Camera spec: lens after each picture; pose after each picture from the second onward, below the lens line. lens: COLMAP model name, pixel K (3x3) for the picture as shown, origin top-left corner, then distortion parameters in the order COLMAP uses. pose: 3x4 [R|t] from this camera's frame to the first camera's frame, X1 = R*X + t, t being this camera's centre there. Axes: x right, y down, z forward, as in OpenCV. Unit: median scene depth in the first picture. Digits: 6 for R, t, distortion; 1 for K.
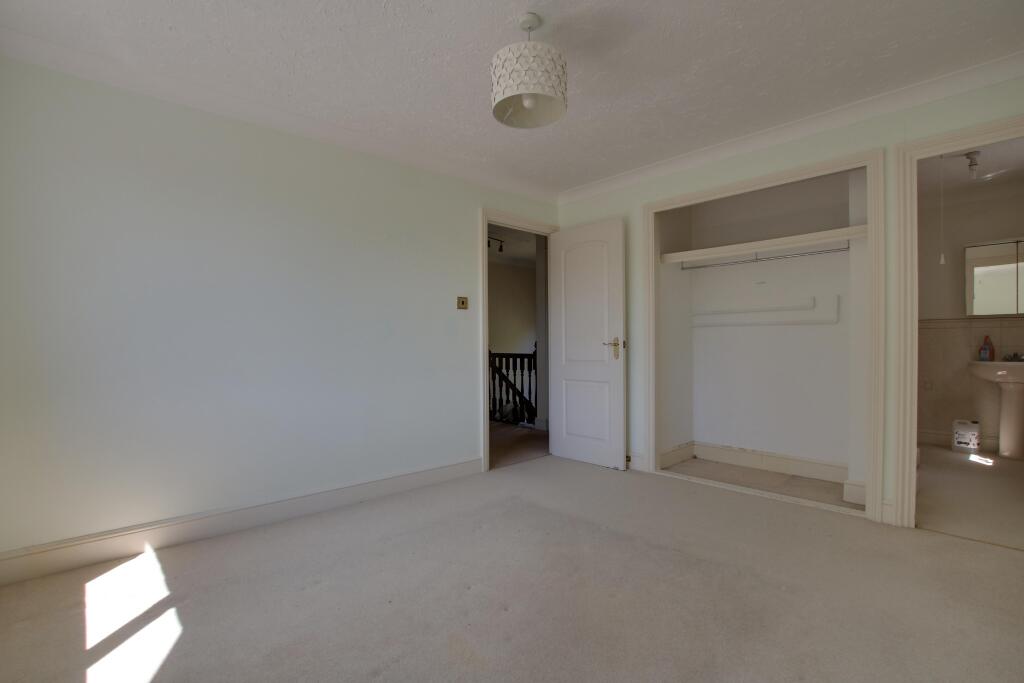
lens RADIAL K [[476.7, 0, 512.0], [0, 476.7, 341.5], [0, 0, 1]] dist [-0.021196, 0.000335]
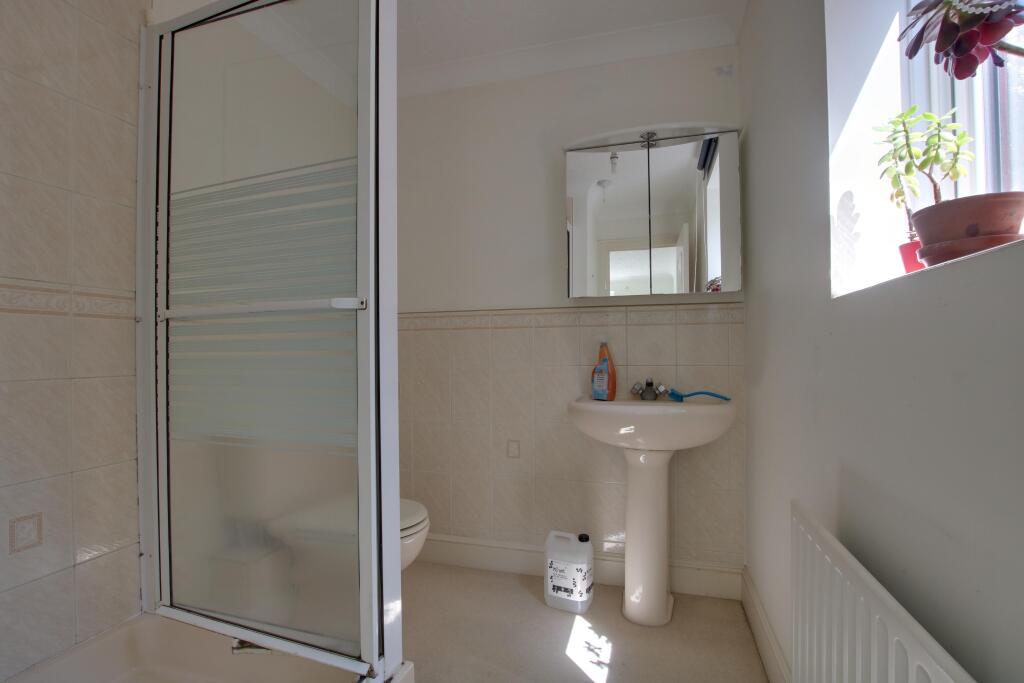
lens RADIAL K [[476.7, 0, 512.0], [0, 476.7, 341.5], [0, 0, 1]] dist [-0.021196, 0.000335]
pose [[0.853973, -0.001610, 0.520315, 0.697779], [0.005521, 0.999967, -0.005967, -0.011327], [-0.520289, 0.007968, 0.853953, 0.646623]]
